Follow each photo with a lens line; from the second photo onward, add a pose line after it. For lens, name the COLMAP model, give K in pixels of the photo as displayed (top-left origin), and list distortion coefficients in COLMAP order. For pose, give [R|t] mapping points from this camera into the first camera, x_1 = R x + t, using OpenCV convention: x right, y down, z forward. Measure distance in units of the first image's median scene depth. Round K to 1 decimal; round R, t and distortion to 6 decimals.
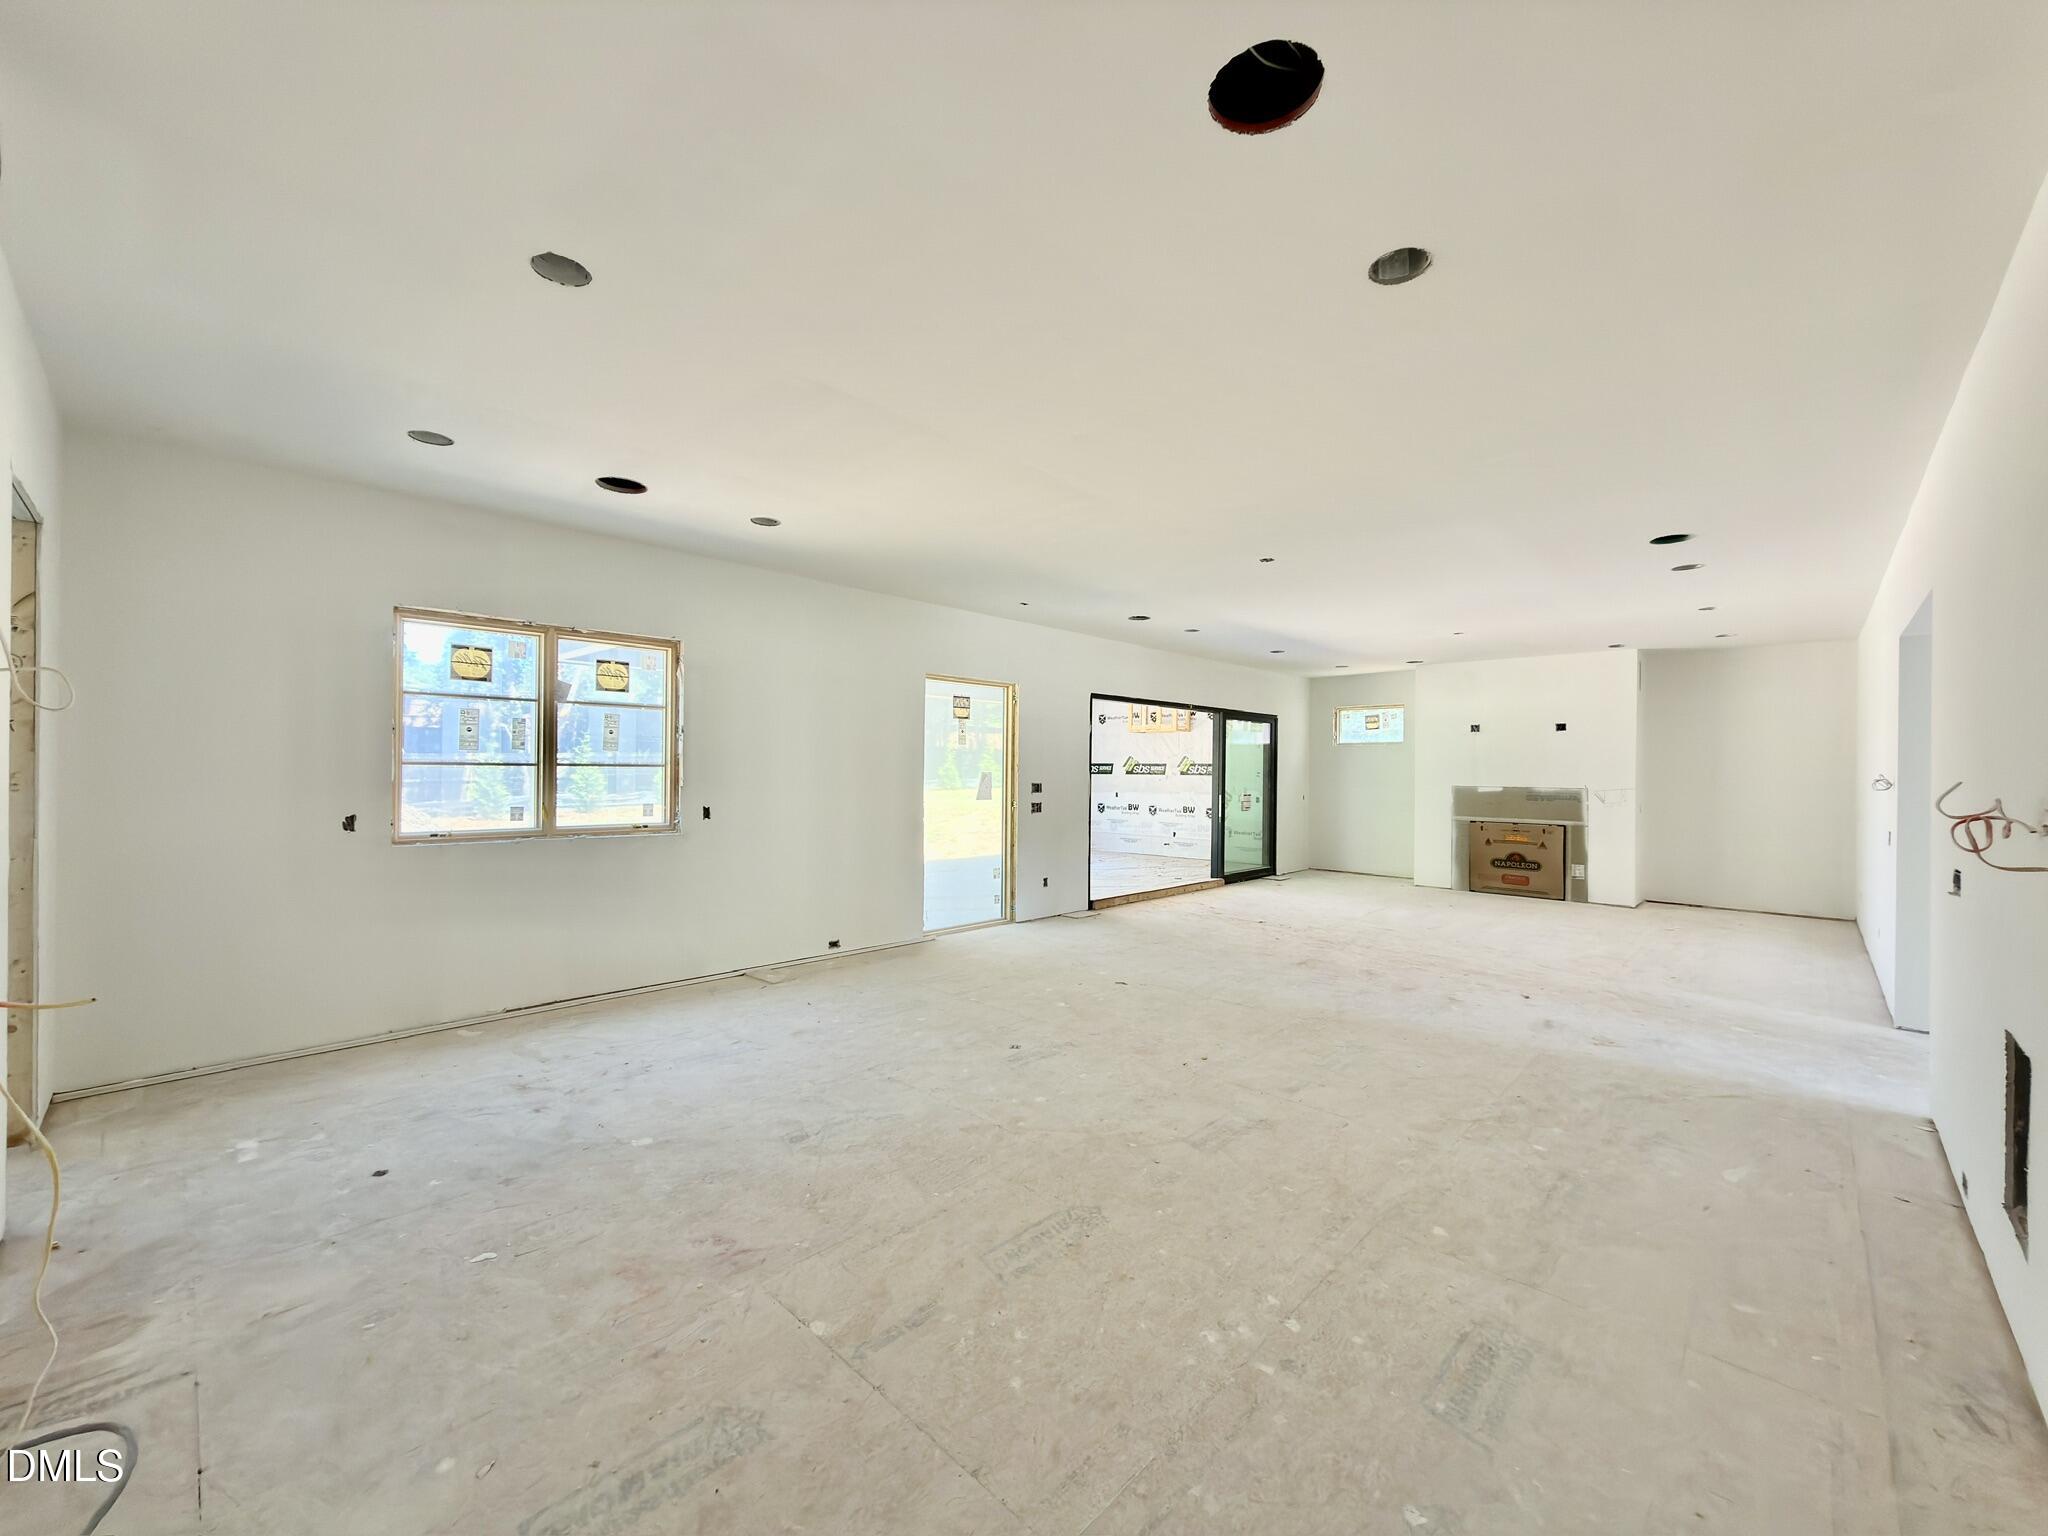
lens RADIAL K [[810.3, 0, 1028.4], [0, 810.3, 768.9], [0, 0, 1]] dist [0.002758, 0.000200]
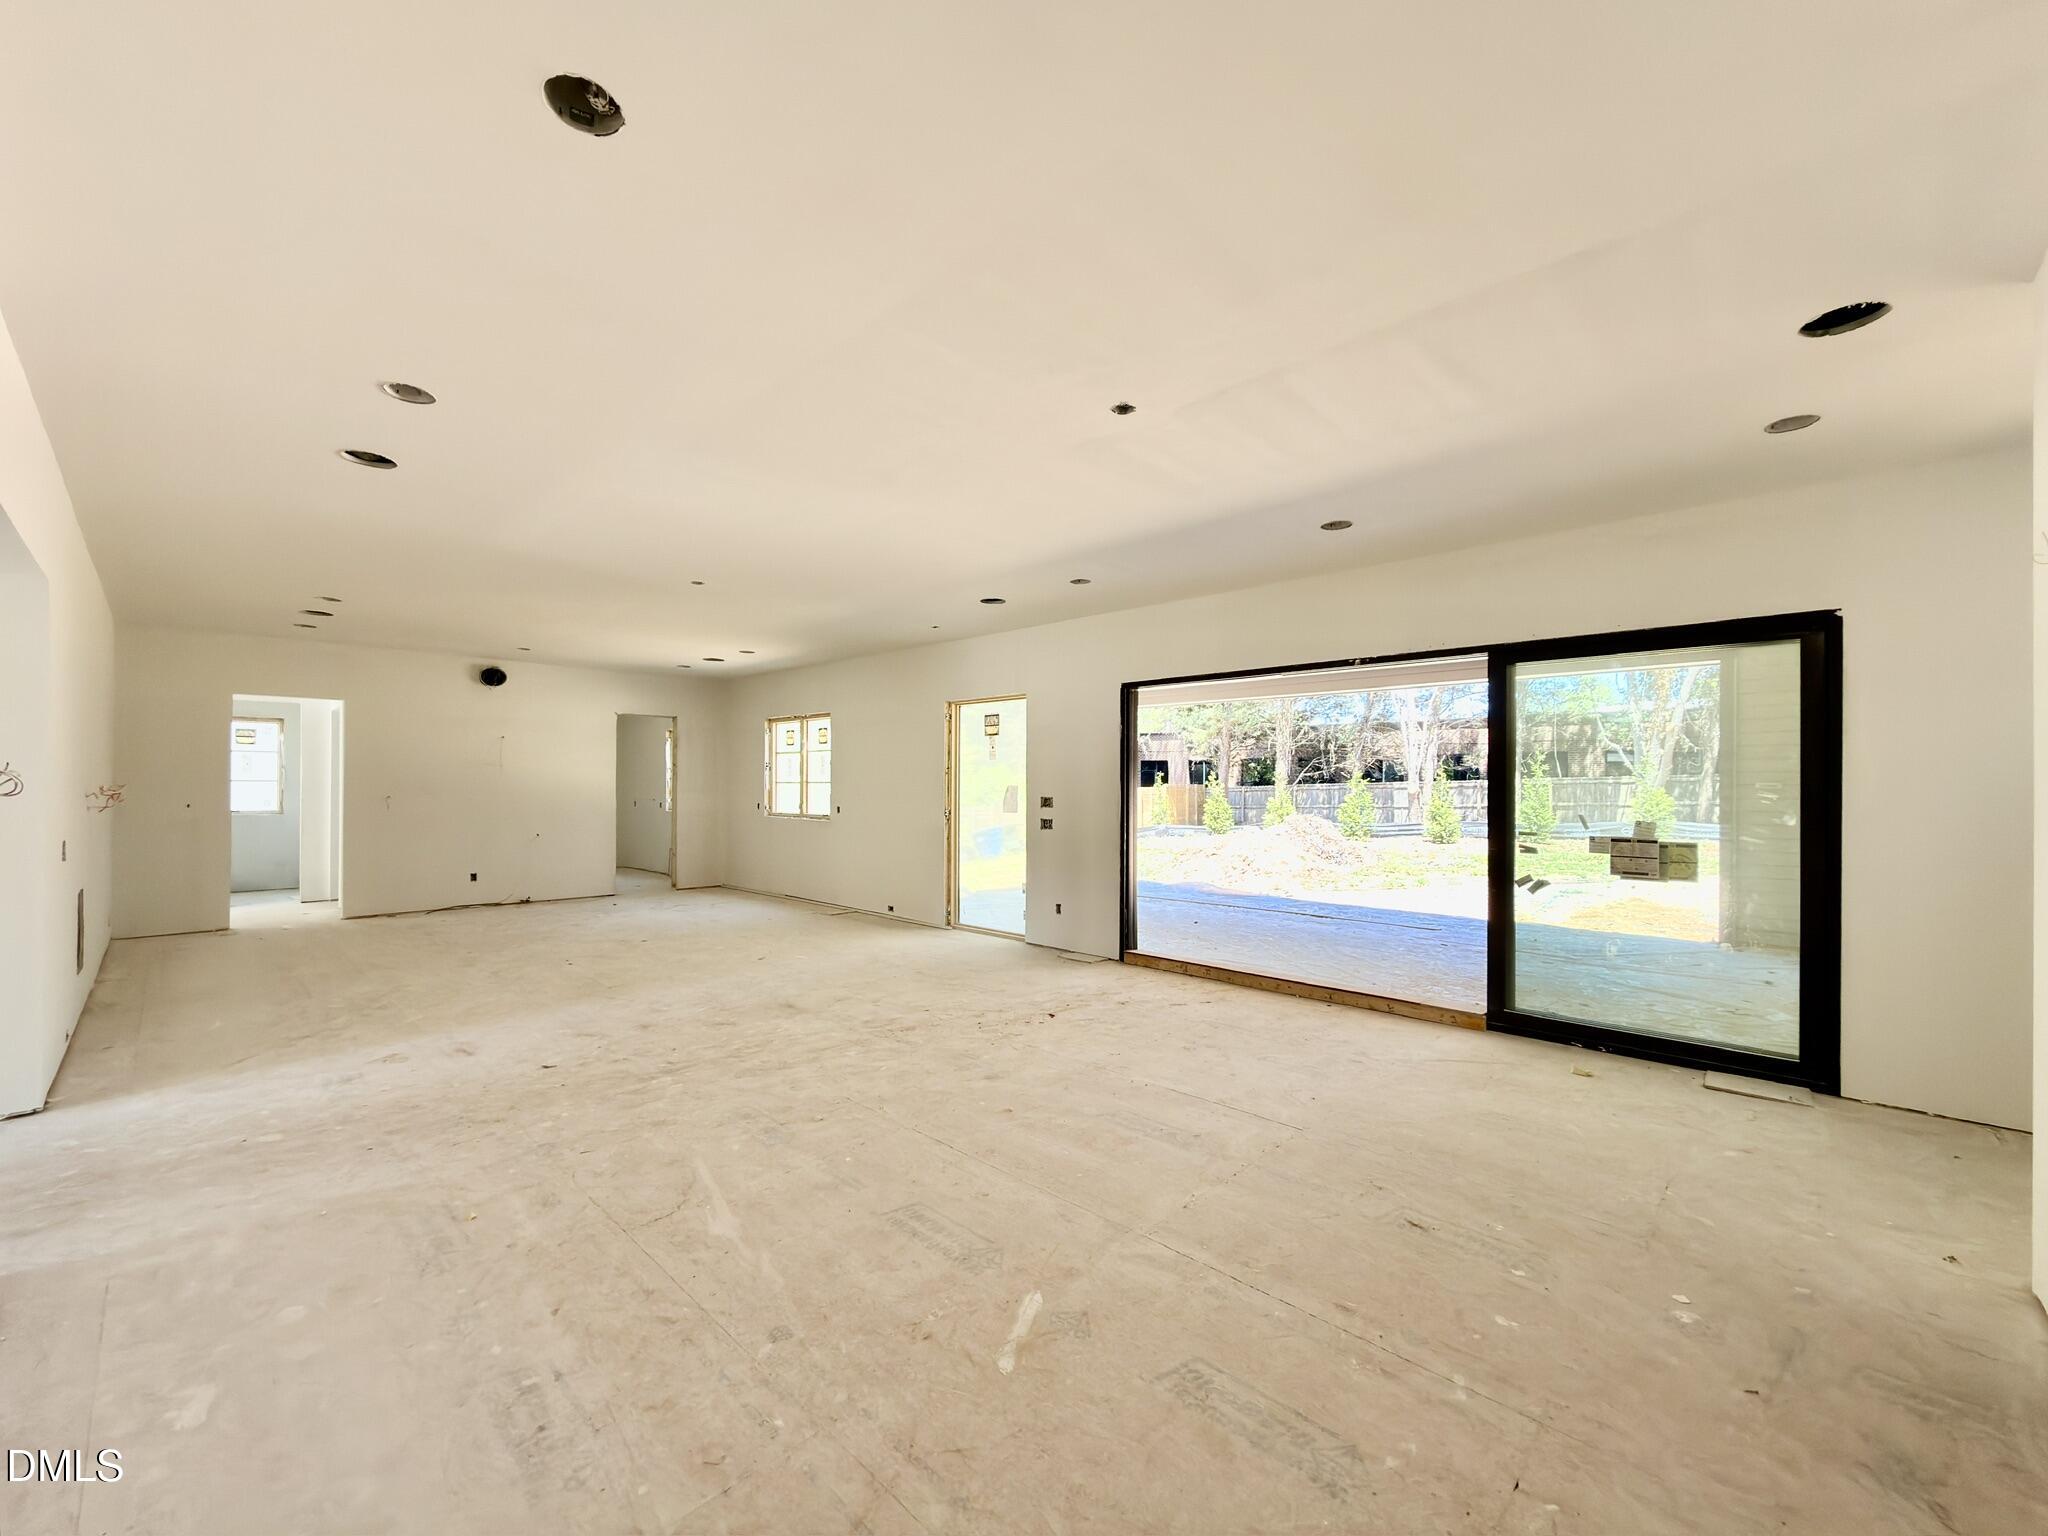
lens RADIAL K [[823.0, 0, 1022.3], [0, 823.0, 783.8], [0, 0, 1]] dist [-0.001214, -0.000263]
pose [[-0.007277, -0.013854, -0.999878, 0.787617], [-0.003815, 0.999897, -0.013827, 0.013028], [0.999966, 0.003714, -0.007329, 0.823012]]
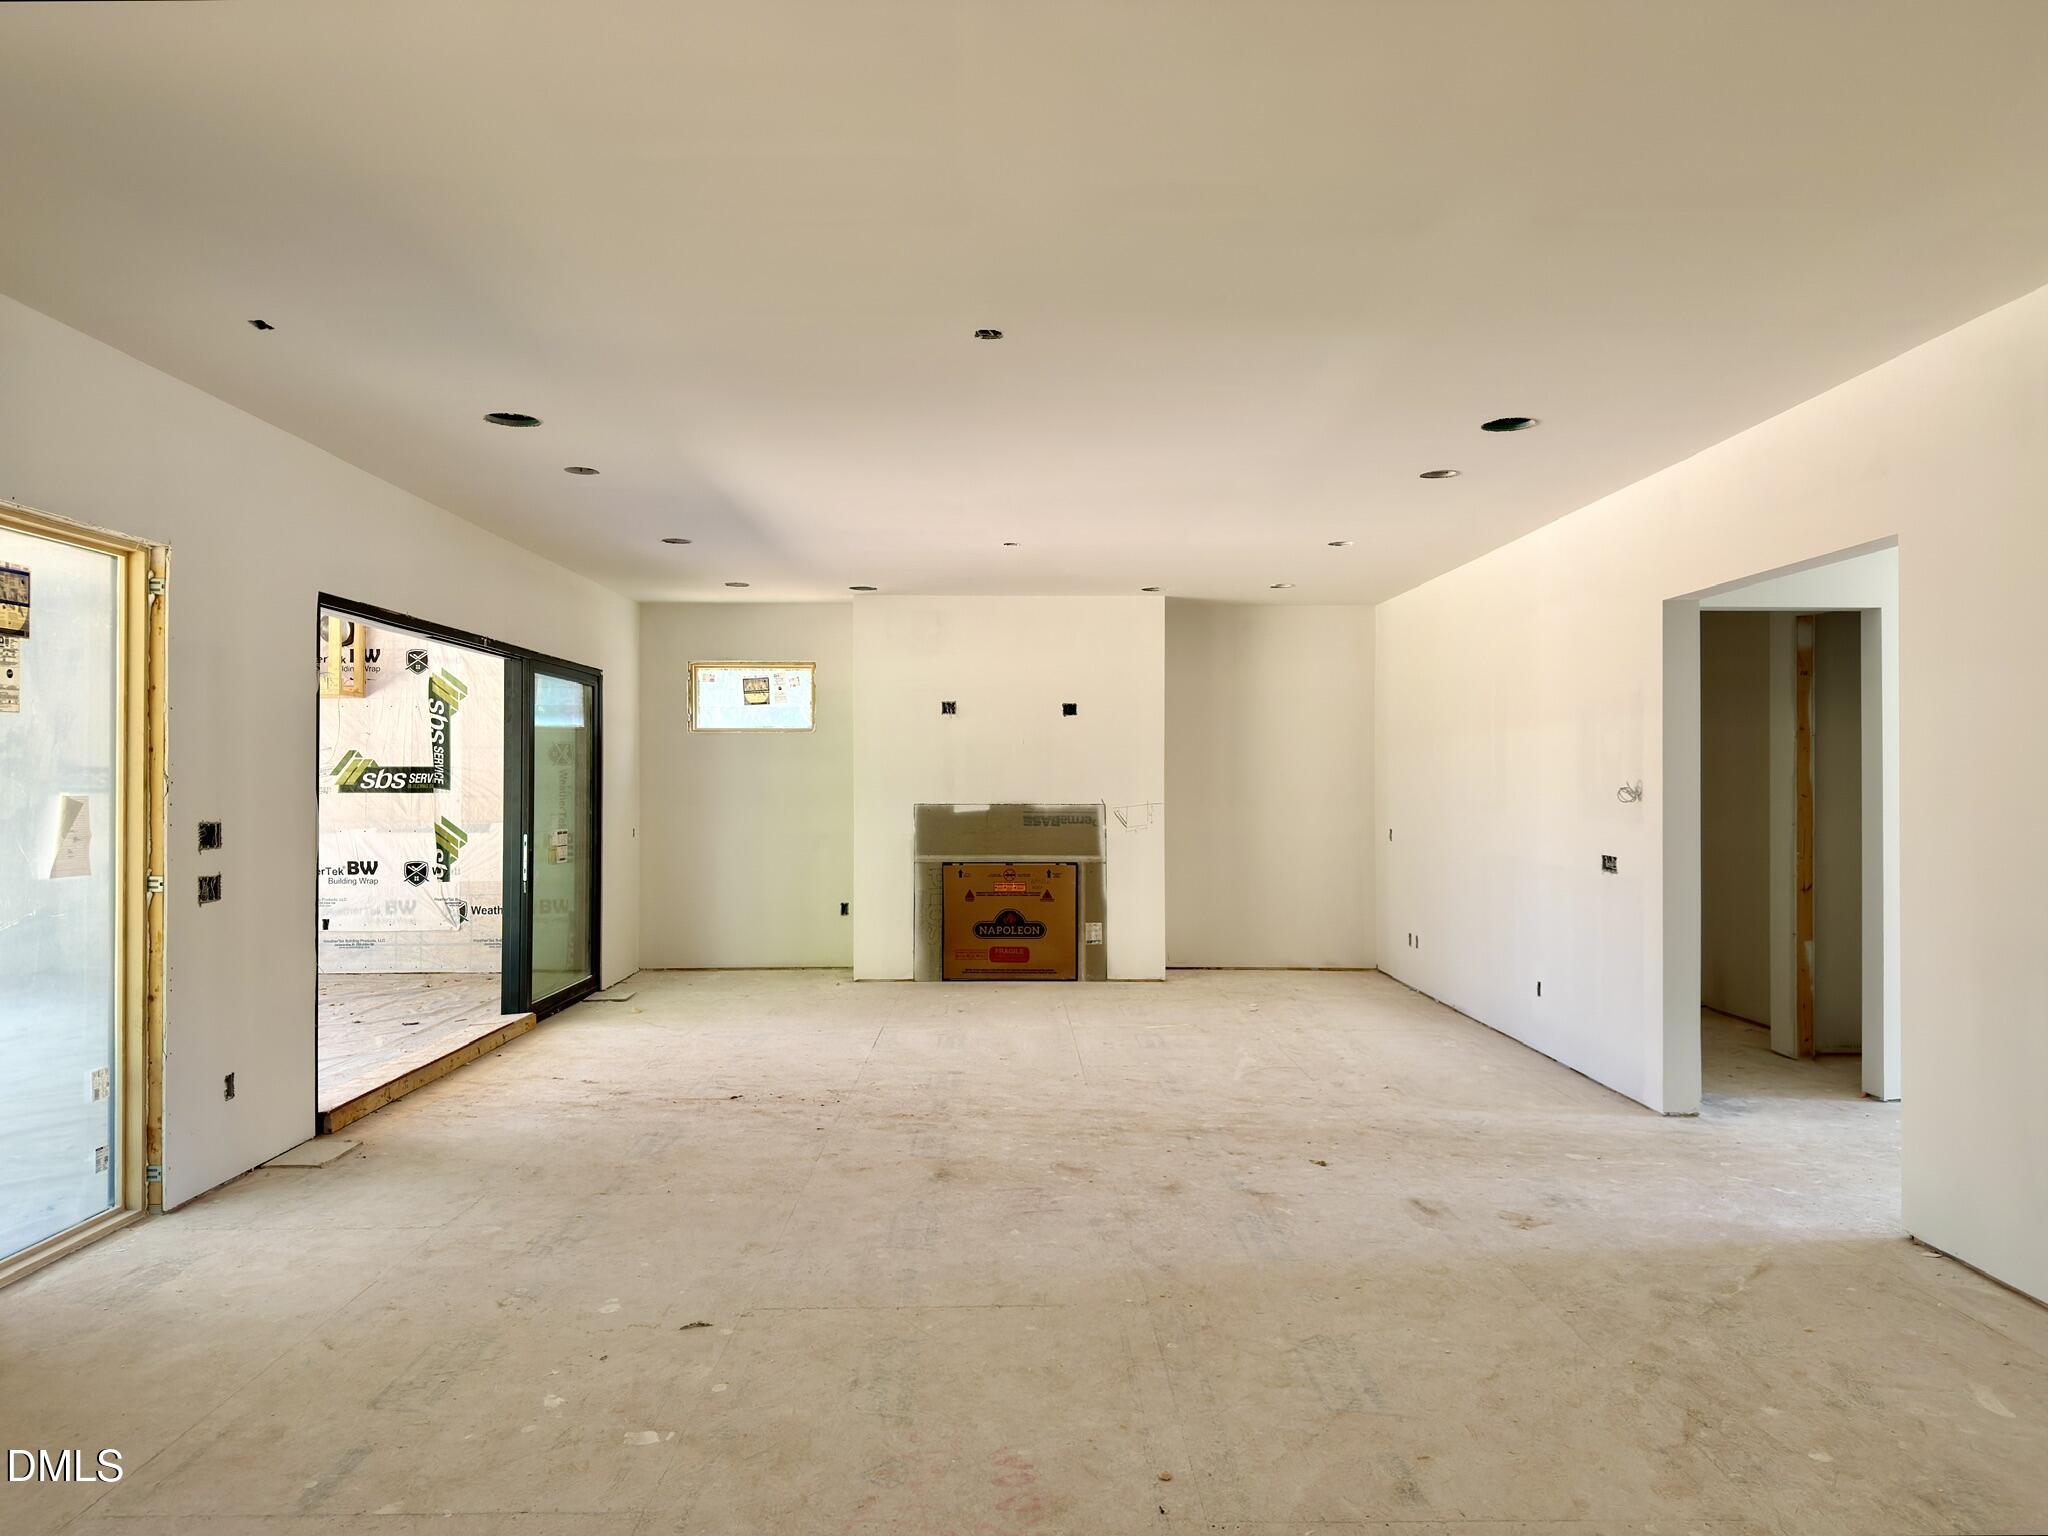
lens RADIAL K [[1422.2, 0, 1020.8], [0, 1422.2, 763.7], [0, 0, 1]] dist [0.083041, -0.113739]
pose [[0.716252, -0.000685, 0.697841, -0.154999], [0.005631, 0.999973, -0.004798, -0.003378], [-0.697819, 0.007366, 0.716236, 0.226475]]
